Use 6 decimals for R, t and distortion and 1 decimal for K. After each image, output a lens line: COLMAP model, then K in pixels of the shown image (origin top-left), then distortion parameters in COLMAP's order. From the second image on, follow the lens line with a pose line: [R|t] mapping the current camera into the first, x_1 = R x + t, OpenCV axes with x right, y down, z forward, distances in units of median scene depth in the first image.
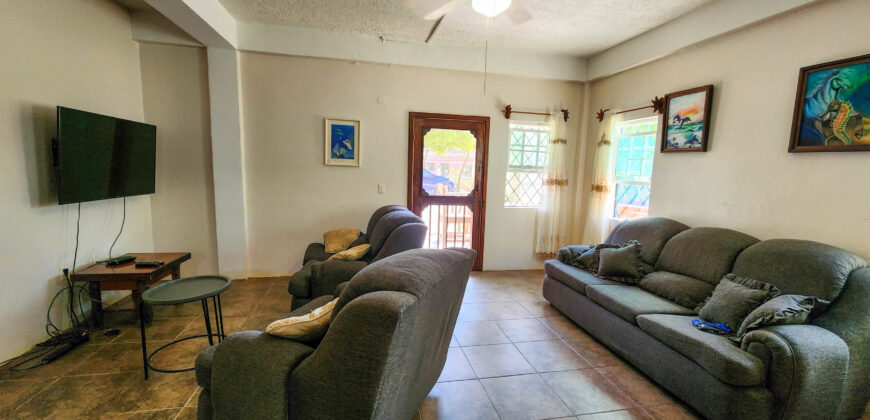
lens RADIAL K [[355.7, 0, 435.5], [0, 355.7, 214.1], [0, 0, 1]] dist [0.002745, -0.001910]
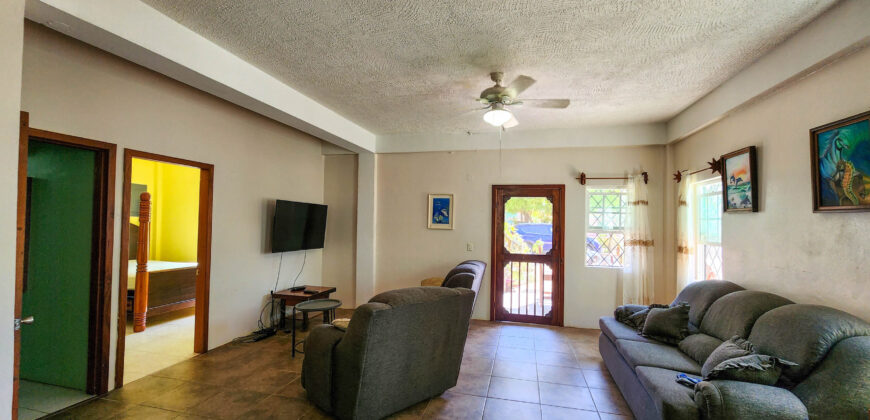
lens RADIAL K [[355.7, 0, 437.6], [0, 355.7, 215.1], [0, 0, 1]] dist [0.002745, -0.001910]
pose [[0.903591, -0.026396, -0.427582, 0.322005], [-0.044000, 0.987103, -0.153918, 0.016276], [0.426131, 0.157893, 0.890776, -0.187715]]
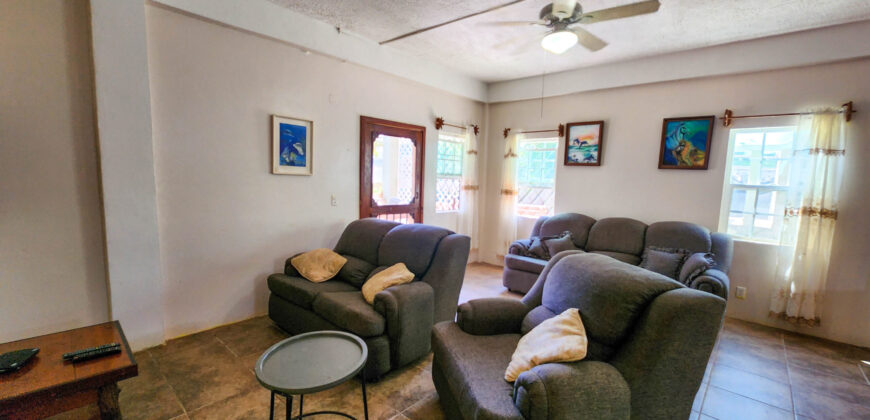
lens RADIAL K [[355.7, 0, 432.3], [0, 355.7, 215.8], [0, 0, 1]] dist [0.002745, -0.001910]
pose [[0.815357, -0.069082, 0.574822, -0.538564], [0.068329, 0.997399, 0.022946, -0.043495], [-0.574912, 0.020568, 0.817956, 0.172058]]
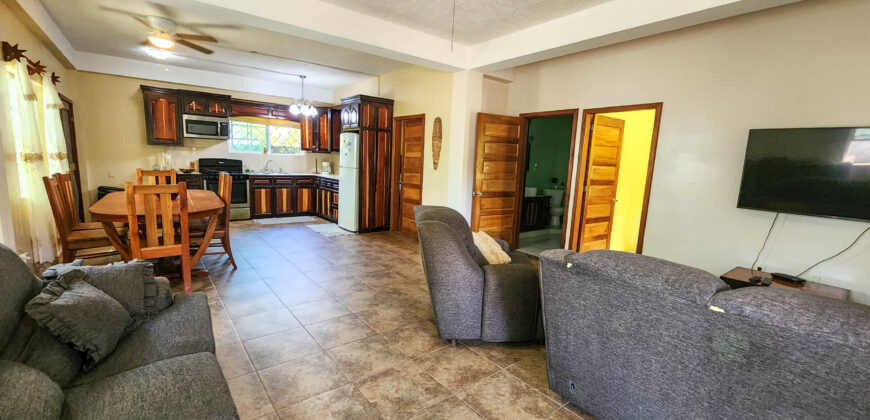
lens RADIAL K [[355.7, 0, 434.6], [0, 355.7, 215.0], [0, 0, 1]] dist [0.002745, -0.001910]
pose [[-0.892355, 0.003908, -0.451318, 0.324663], [-0.126866, 0.957473, 0.259133, -0.132522], [0.433138, 0.288495, -0.853910, 1.101486]]
